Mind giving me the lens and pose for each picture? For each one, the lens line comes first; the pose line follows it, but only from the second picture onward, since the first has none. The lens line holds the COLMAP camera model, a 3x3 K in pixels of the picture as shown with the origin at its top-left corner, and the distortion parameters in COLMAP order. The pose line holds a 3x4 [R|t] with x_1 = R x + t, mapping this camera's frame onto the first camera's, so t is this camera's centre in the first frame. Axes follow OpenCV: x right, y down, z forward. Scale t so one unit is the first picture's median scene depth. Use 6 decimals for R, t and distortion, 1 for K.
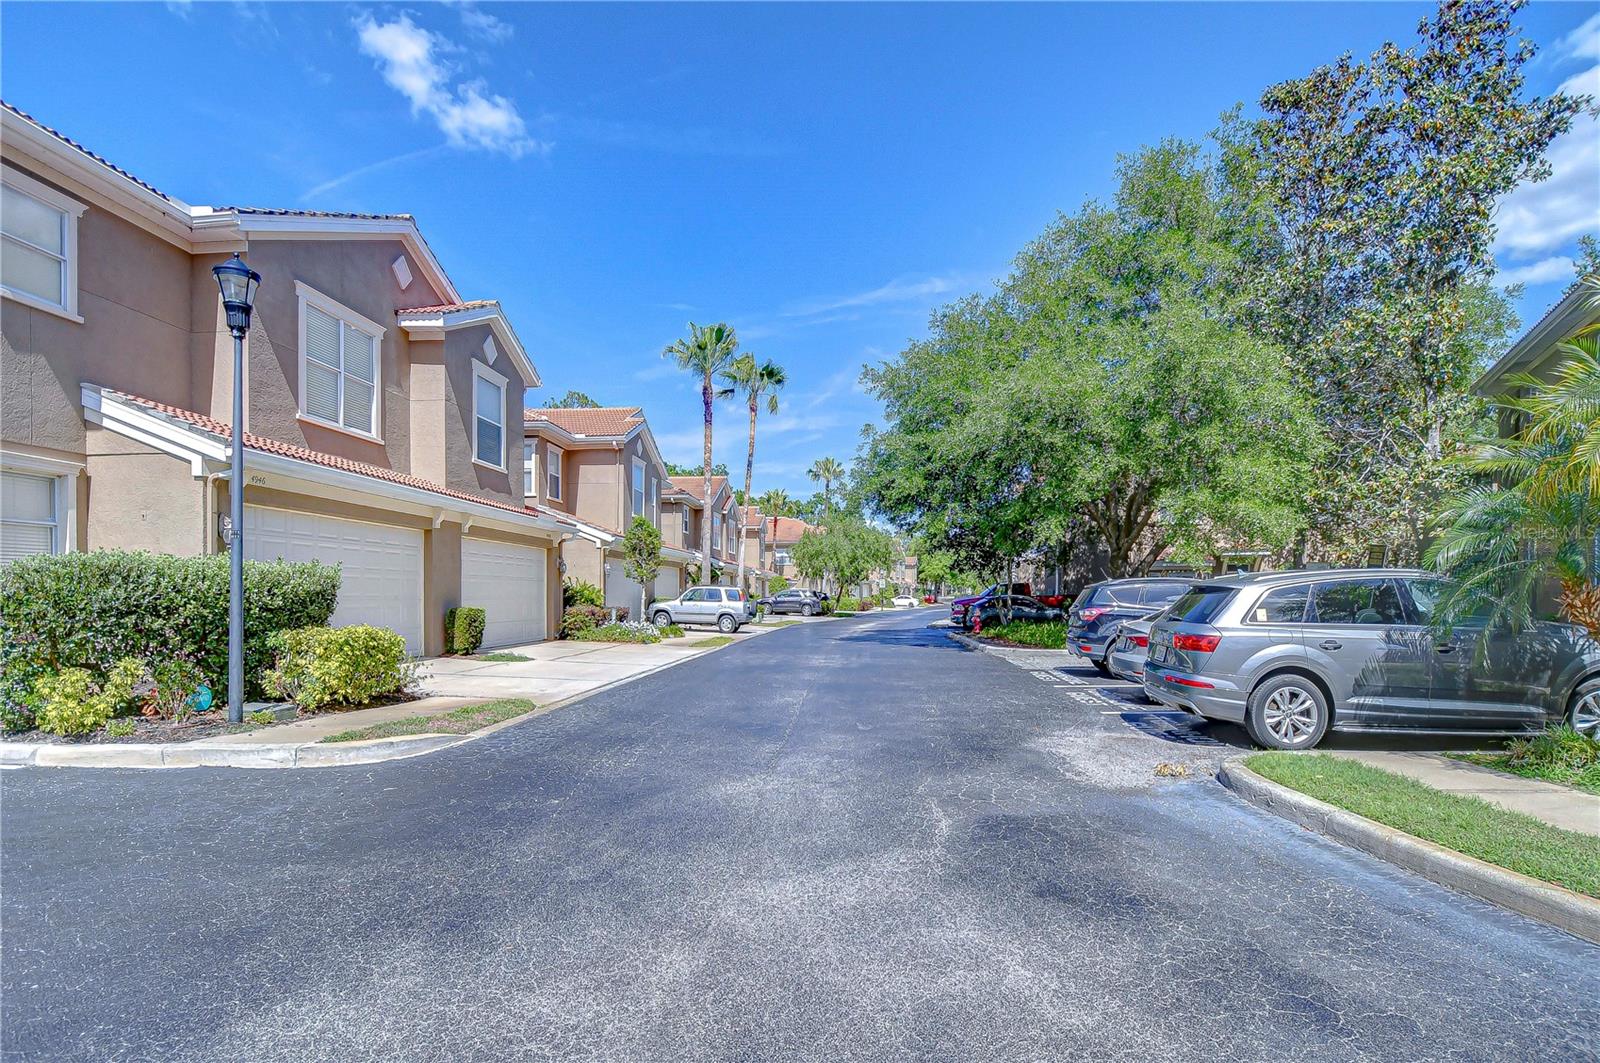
lens RADIAL K [[714.1, 0, 800.7], [0, 714.1, 592.0], [0, 0, 1]] dist [-0.010984, -0.000662]
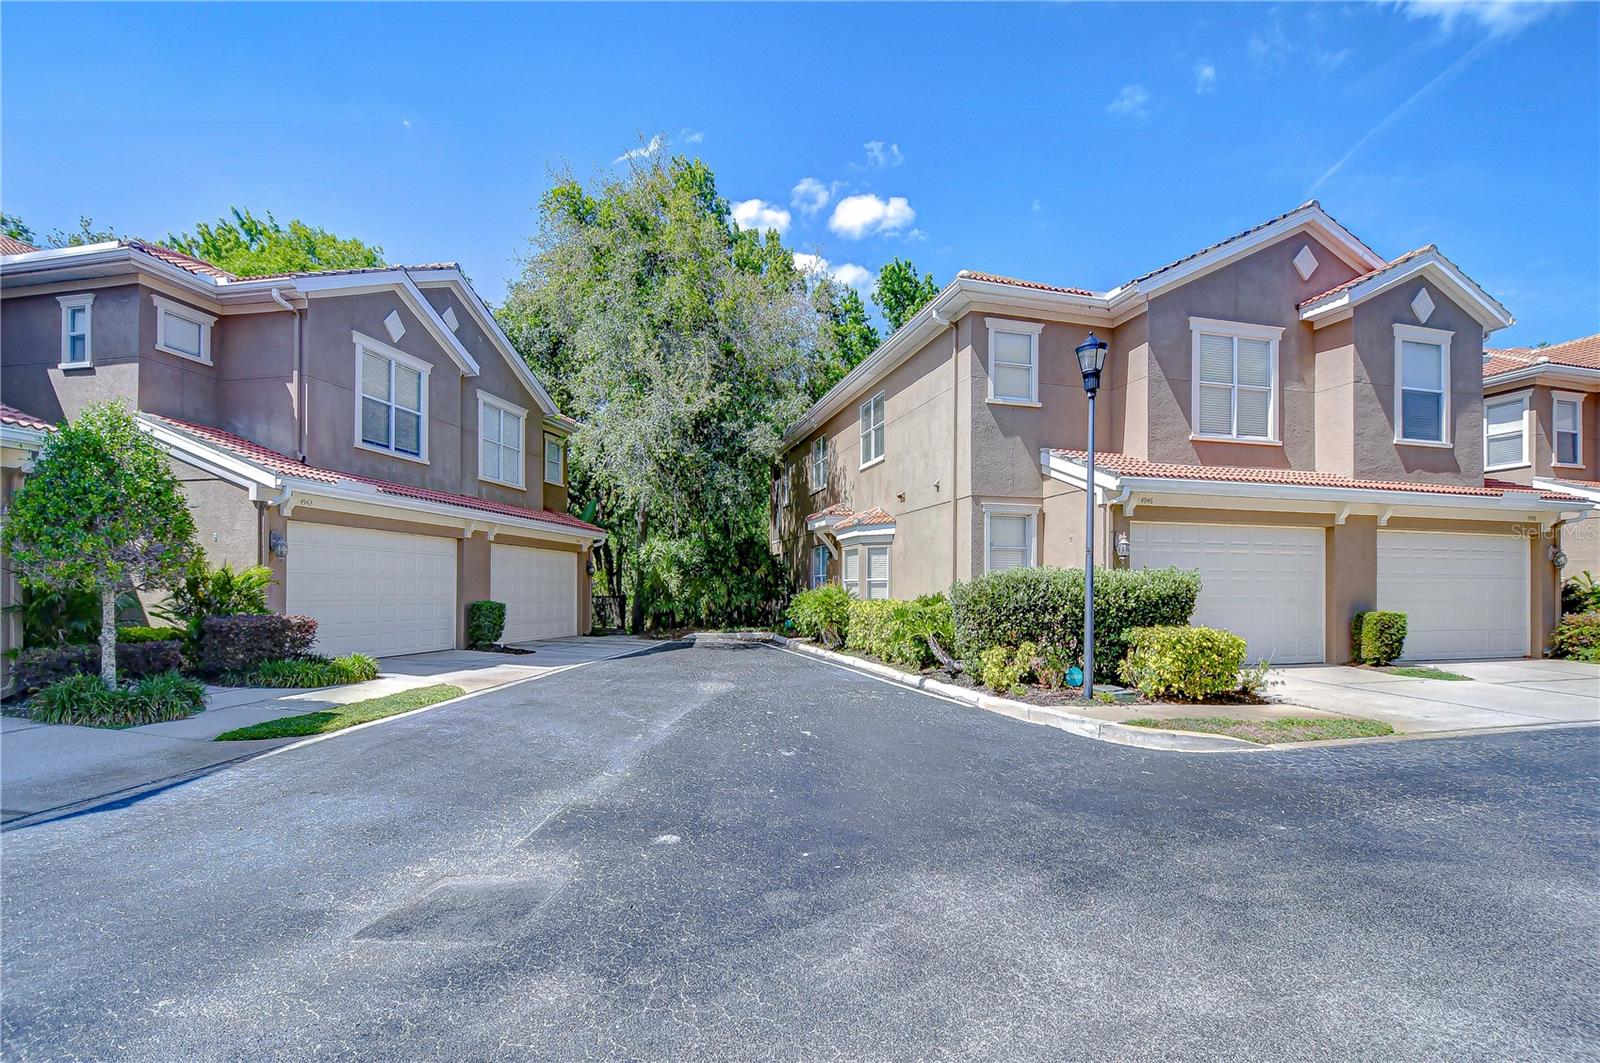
lens RADIAL K [[714.1, 0, 806.2], [0, 714.1, 562.6], [0, 0, 1]] dist [-0.001432, -0.000831]
pose [[0.345458, -0.038098, -0.937661, 0.167049], [0.001594, 0.999198, -0.040011, -0.006607], [0.938433, 0.012327, 0.345242, 0.051562]]
